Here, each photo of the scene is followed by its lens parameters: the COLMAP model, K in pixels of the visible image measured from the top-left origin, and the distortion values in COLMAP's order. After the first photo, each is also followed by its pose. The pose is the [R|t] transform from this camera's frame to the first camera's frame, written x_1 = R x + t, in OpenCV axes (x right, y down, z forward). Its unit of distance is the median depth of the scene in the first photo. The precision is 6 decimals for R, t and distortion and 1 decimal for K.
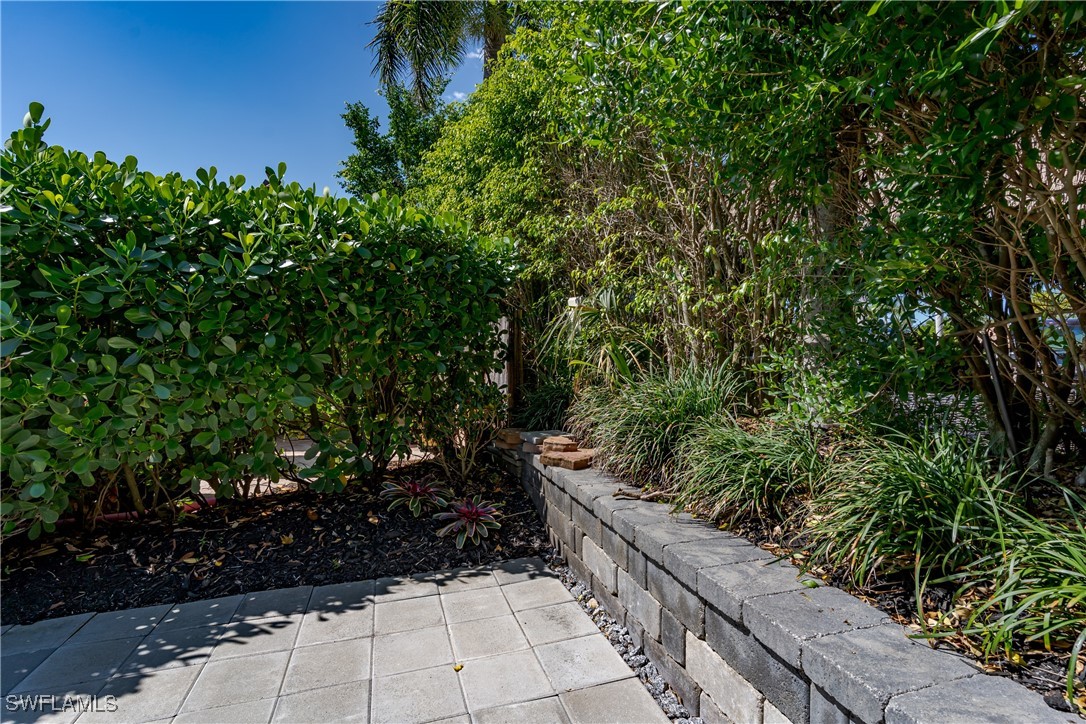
lens RADIAL K [[529.6, 0, 546.9], [0, 529.6, 345.9], [0, 0, 1]] dist [0.000376, 0.000198]
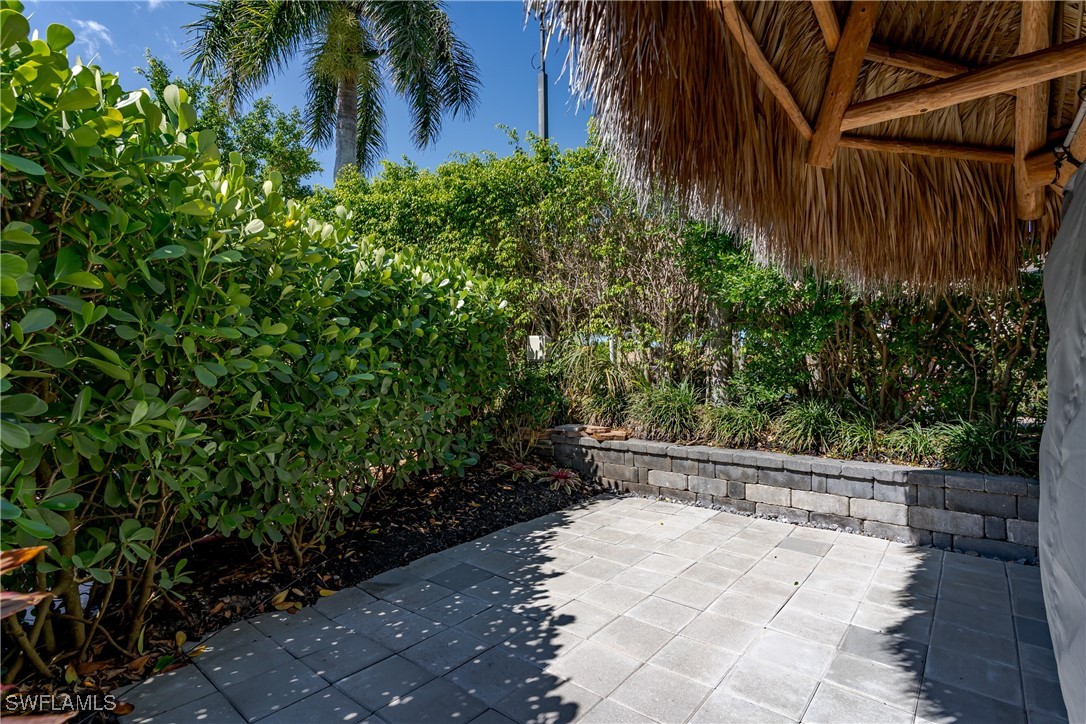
lens RADIAL K [[529.6, 0, 546.9], [0, 529.6, 345.9], [0, 0, 1]] dist [0.000376, 0.000198]
pose [[0.838247, 0.013807, 0.545116, -1.439633], [0.004256, 0.999483, -0.031860, -0.041511], [-0.545275, 0.029027, 0.837755, -0.474570]]
